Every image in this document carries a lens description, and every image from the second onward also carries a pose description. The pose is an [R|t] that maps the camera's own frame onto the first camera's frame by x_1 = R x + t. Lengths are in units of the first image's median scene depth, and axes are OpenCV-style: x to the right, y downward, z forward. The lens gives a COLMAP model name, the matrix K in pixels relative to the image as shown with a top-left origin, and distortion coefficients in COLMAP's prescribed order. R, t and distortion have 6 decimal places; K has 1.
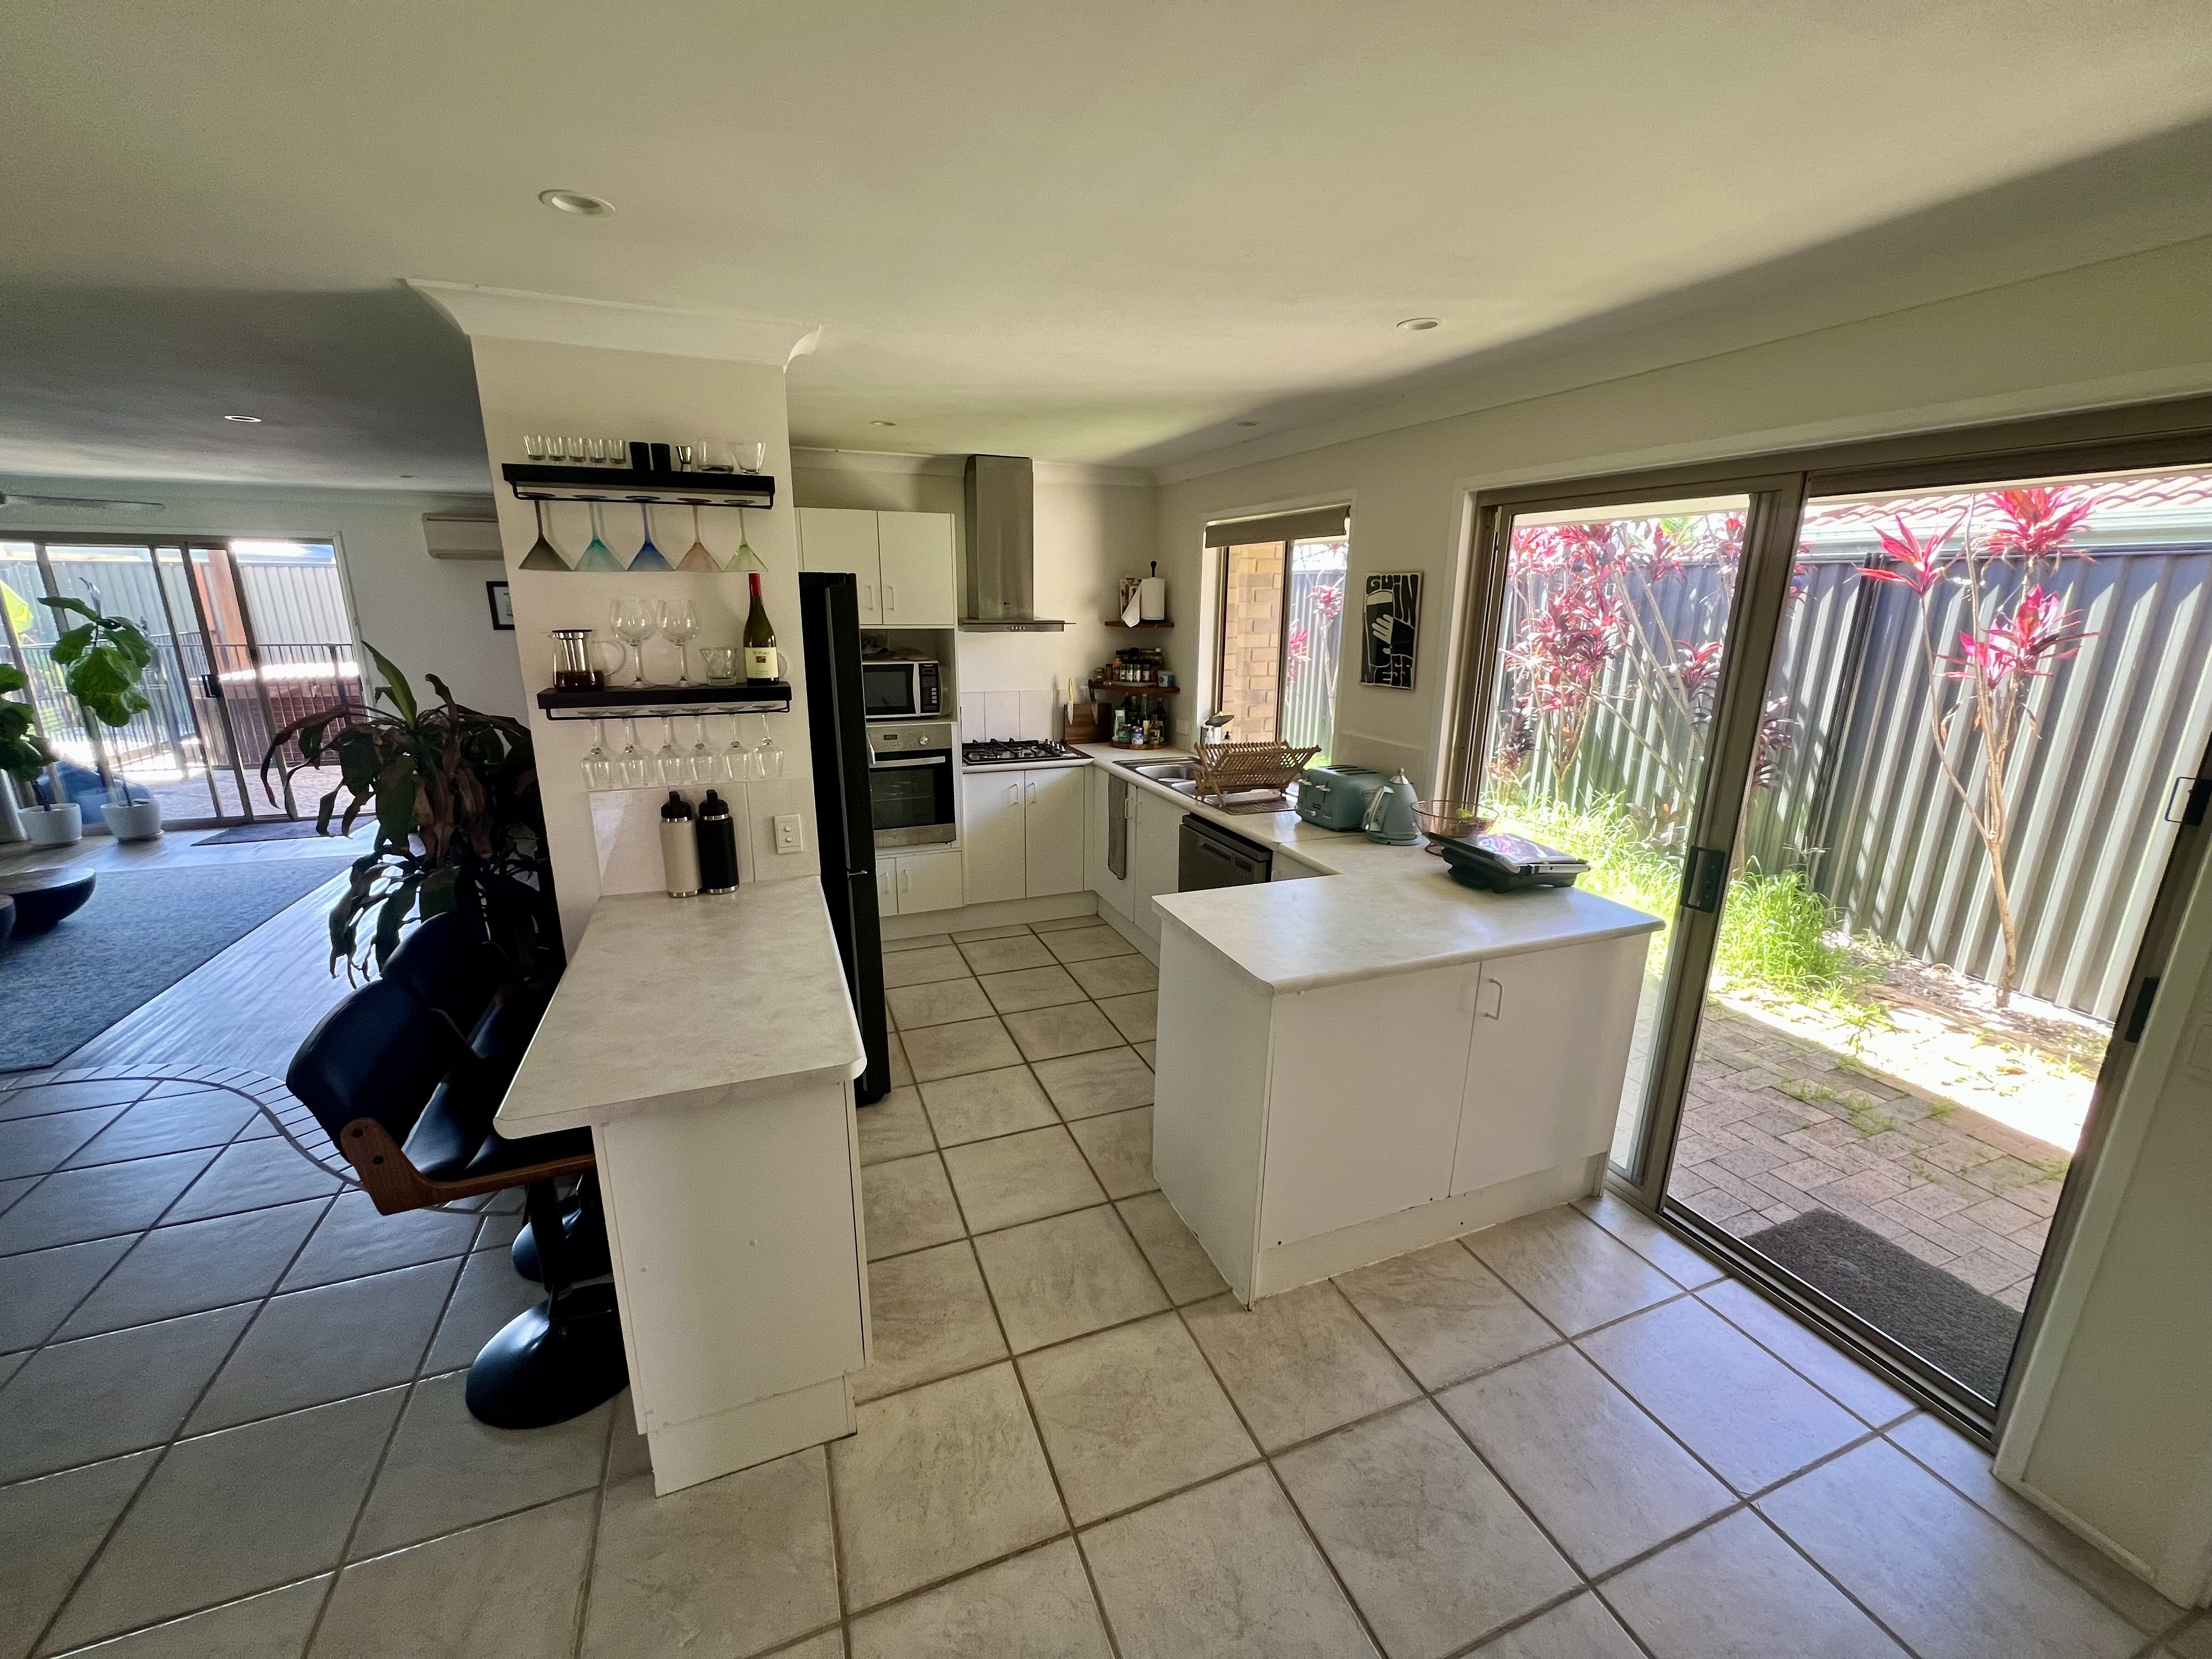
lens RADIAL K [[888.2, 0, 1099.9], [0, 888.2, 829.4], [0, 0, 1]] dist [0.000418, 0.000238]
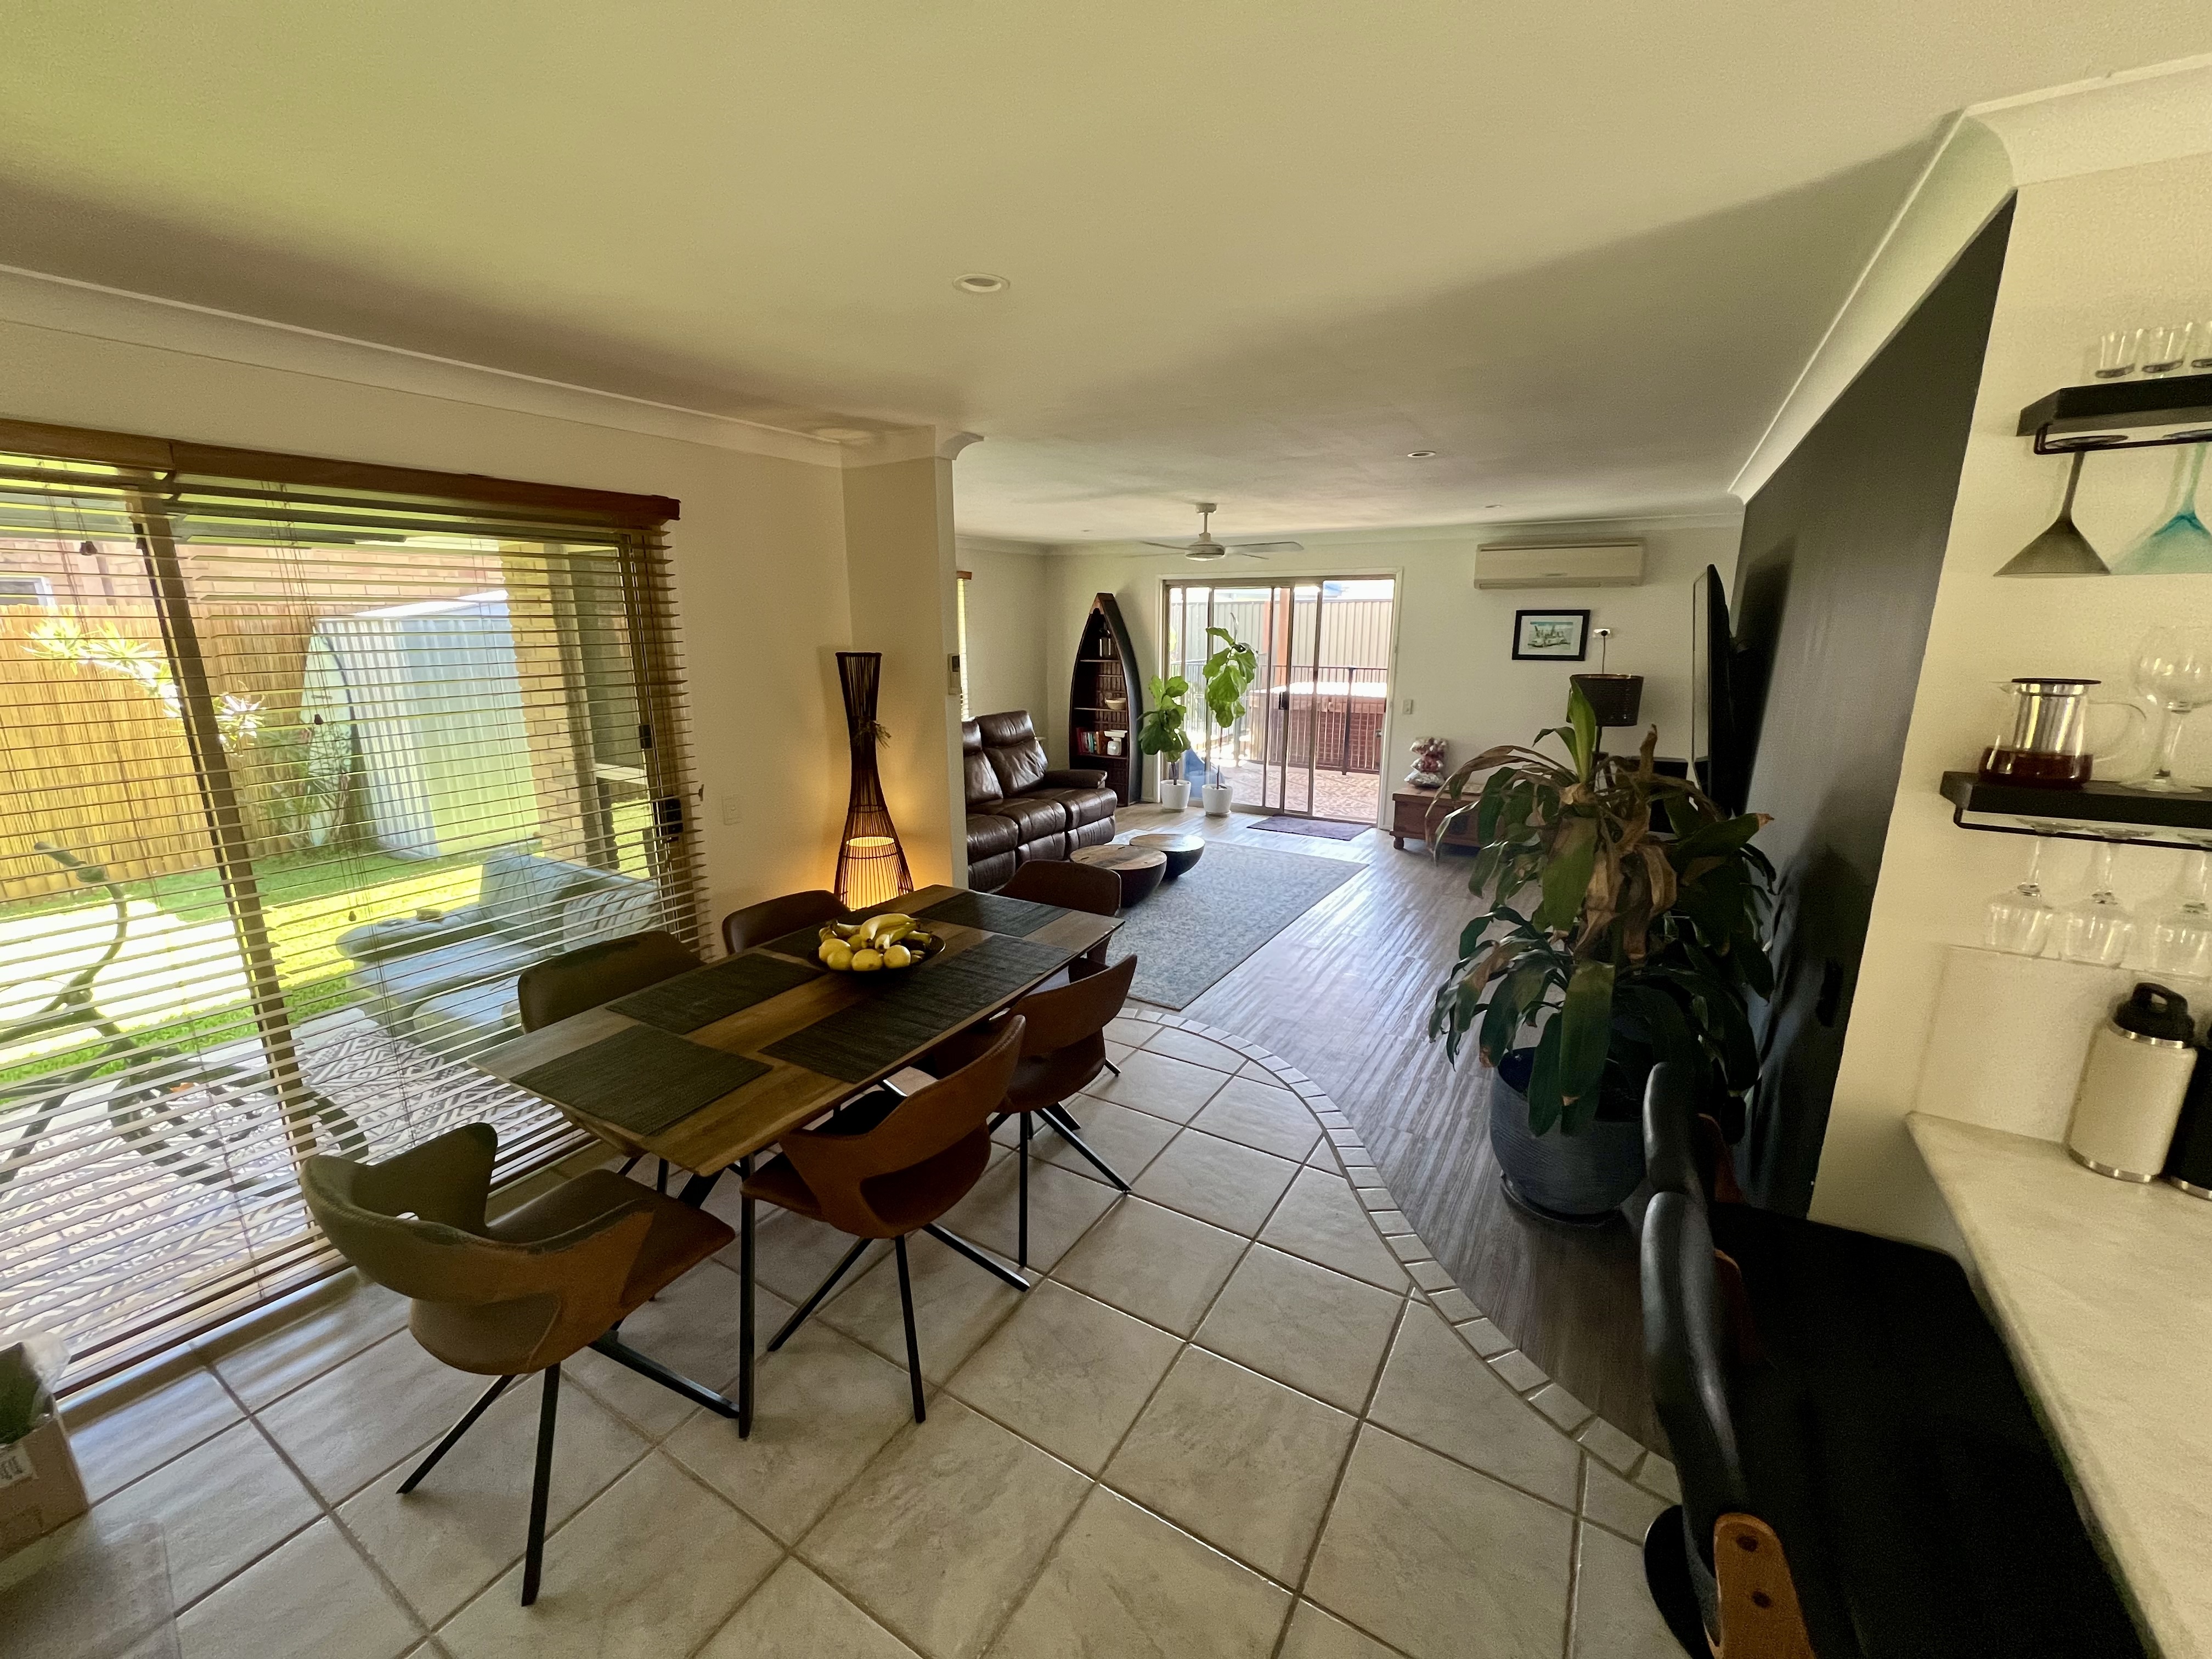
lens RADIAL K [[888.9, 0, 1107.2], [0, 888.9, 830.3], [0, 0, 1]] dist [-0.000410, 0.000041]
pose [[0.613768, 0.173035, -0.770290, -0.200427], [-0.196305, 0.978492, 0.063388, -0.018508], [0.764691, 0.112306, 0.634535, 0.073118]]
